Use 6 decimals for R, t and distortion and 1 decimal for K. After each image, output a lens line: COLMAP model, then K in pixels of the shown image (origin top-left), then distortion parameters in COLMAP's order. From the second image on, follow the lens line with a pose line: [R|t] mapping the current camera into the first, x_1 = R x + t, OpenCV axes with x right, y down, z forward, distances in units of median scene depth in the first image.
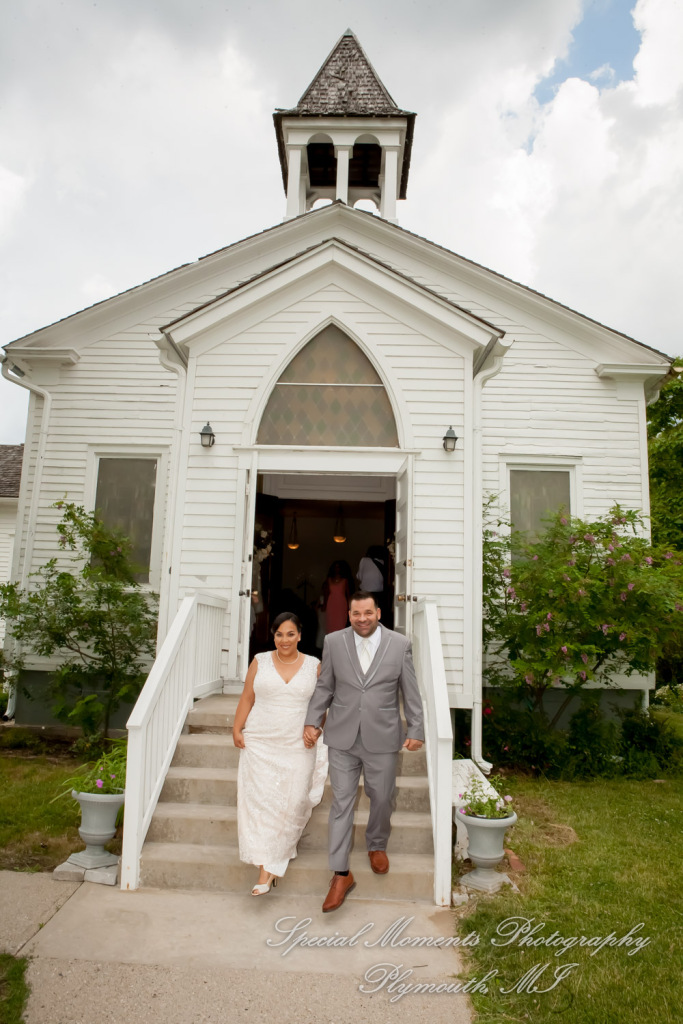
lens RADIAL K [[719.4, 0, 341.5], [0, 719.4, 512.0], [0, 0, 1]] dist [-0.073431, 0.042971]
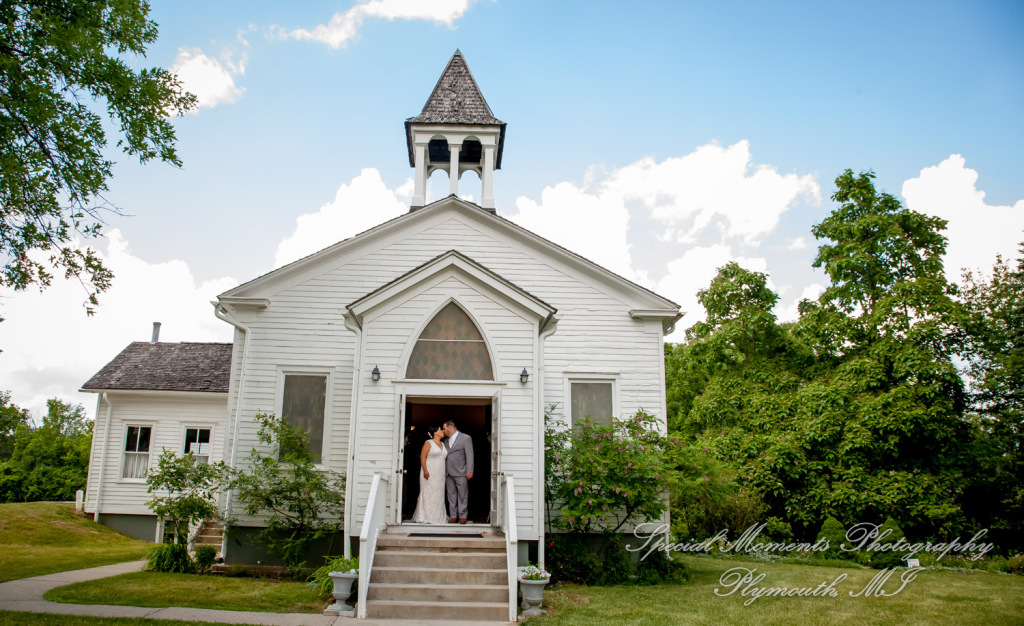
lens RADIAL K [[750.9, 0, 487.1], [0, 750.9, 302.7], [0, 0, 1]] dist [-0.097700, 0.002727]
pose [[0.998165, 0.000502, 0.060554, -0.035952], [0.005591, 0.994931, -0.100401, -0.089608], [-0.060298, 0.100556, 0.993103, -0.680255]]
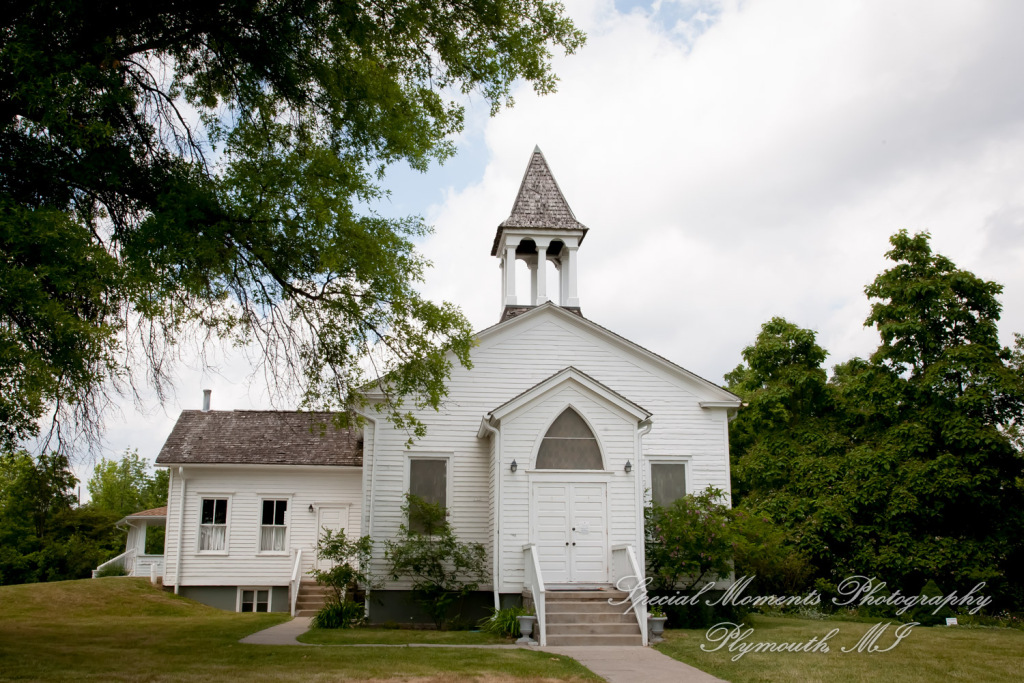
lens RADIAL K [[1004.4, 0, 512.0], [0, 1004.4, 341.5], [0, 0, 1]] dist [-0.004638, -0.002718]
pose [[0.991666, 0.002418, 0.128814, -0.537884], [0.005233, 0.998243, -0.059024, -0.278349], [-0.128730, 0.059207, 0.989911, -1.800020]]
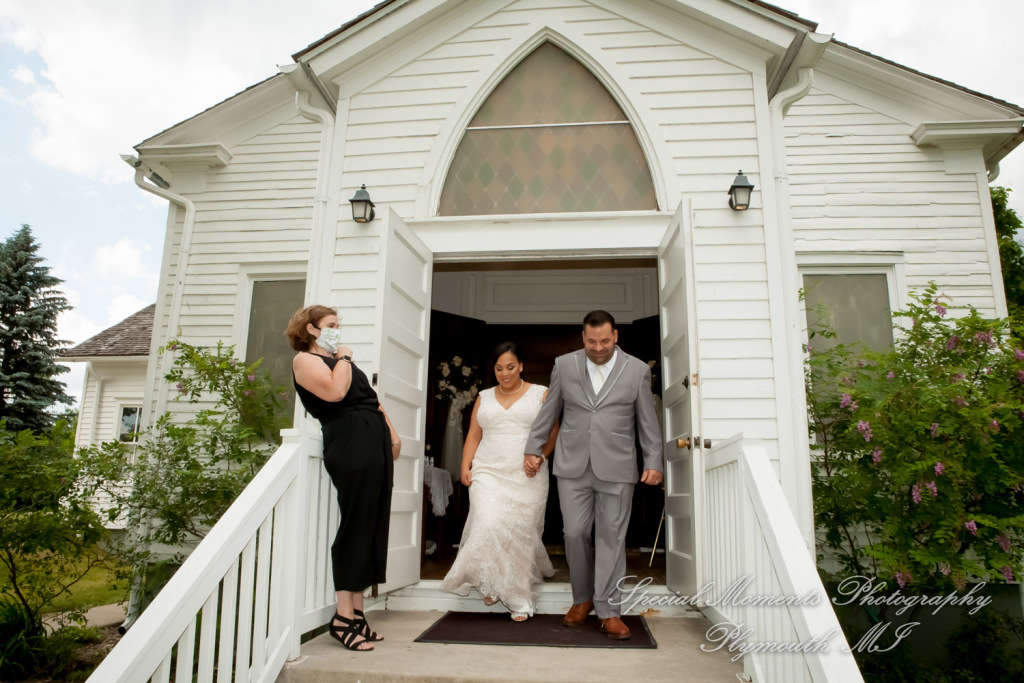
lens RADIAL K [[719.4, 0, 512.0], [0, 719.4, 341.5], [0, 0, 1]] dist [-0.073431, 0.042971]
pose [[0.996189, -0.032837, -0.080802, -0.001876], [0.027847, 0.997680, -0.062124, 0.059534], [0.082654, 0.059637, 0.994792, 0.346736]]
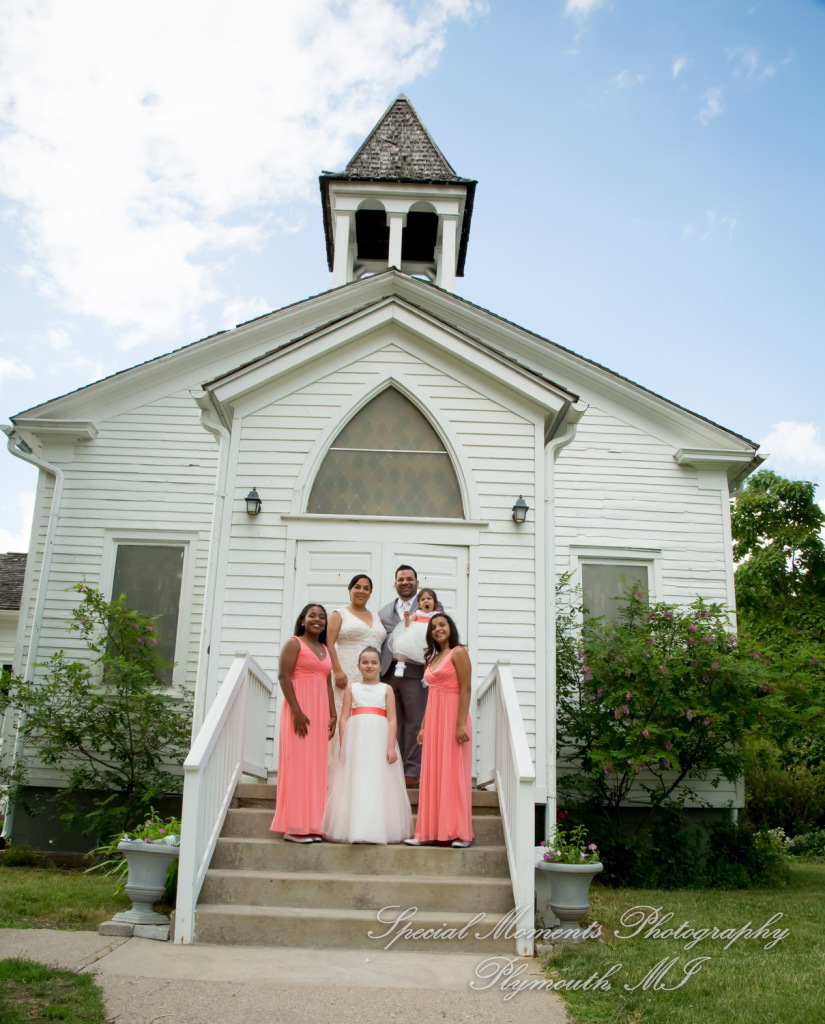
lens RADIAL K [[860.8, 0, 414.9], [0, 860.8, 611.6], [0, 0, 1]] dist [-0.069598, 0.002199]
pose [[0.998780, 0.010634, 0.048214, -0.032381], [-0.007481, 0.997850, -0.065109, 0.095175], [-0.048803, 0.064669, 0.996713, -0.075079]]
